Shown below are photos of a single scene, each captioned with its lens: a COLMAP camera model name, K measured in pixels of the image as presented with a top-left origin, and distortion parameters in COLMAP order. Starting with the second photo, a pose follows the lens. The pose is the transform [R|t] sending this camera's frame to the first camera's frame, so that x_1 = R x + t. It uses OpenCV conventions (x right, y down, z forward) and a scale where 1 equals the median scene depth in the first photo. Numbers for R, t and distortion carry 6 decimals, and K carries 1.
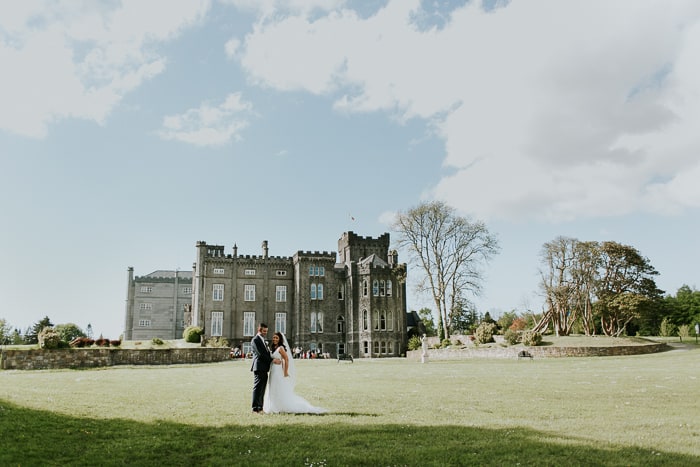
lens RADIAL K [[660.1, 0, 348.8], [0, 660.1, 228.2], [0, 0, 1]] dist [0.008147, 0.001020]
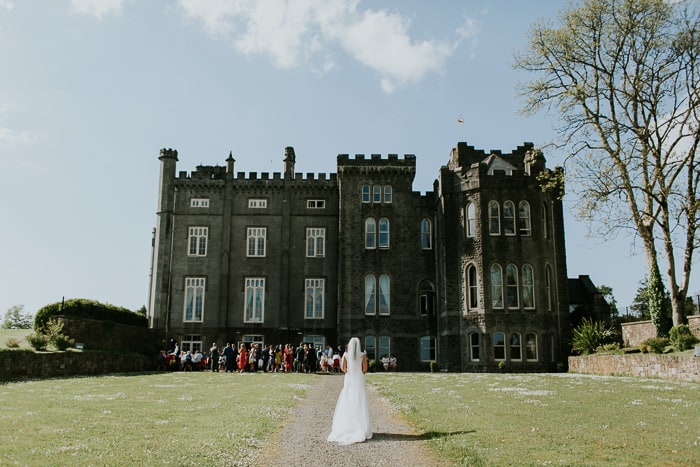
lens RADIAL K [[660.1, 0, 348.8], [0, 660.1, 228.2], [0, 0, 1]] dist [0.008147, 0.001020]
pose [[0.969769, -0.034802, -0.241529, 0.052125], [0.036476, 0.999332, 0.002461, 0.090190], [0.241282, -0.011197, 0.970390, 0.511368]]
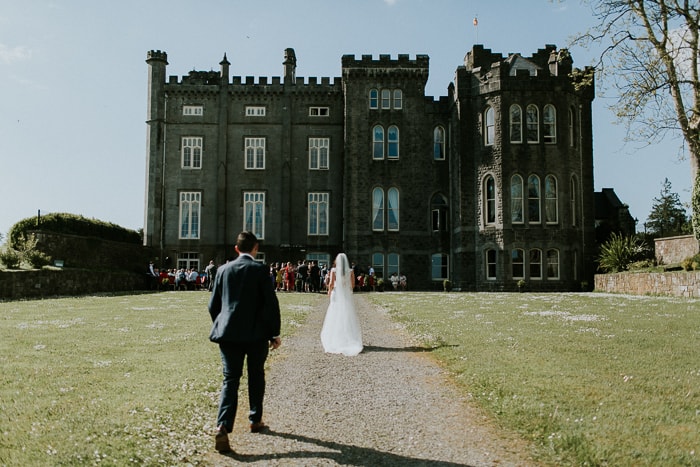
lens RADIAL K [[660.1, 0, 348.8], [0, 660.1, 228.2], [0, 0, 1]] dist [0.008147, 0.001020]
pose [[0.967726, -0.006819, -0.251912, 0.042262], [0.039051, 0.991616, 0.123175, 0.097542], [0.248960, -0.129037, 0.959879, 0.547595]]
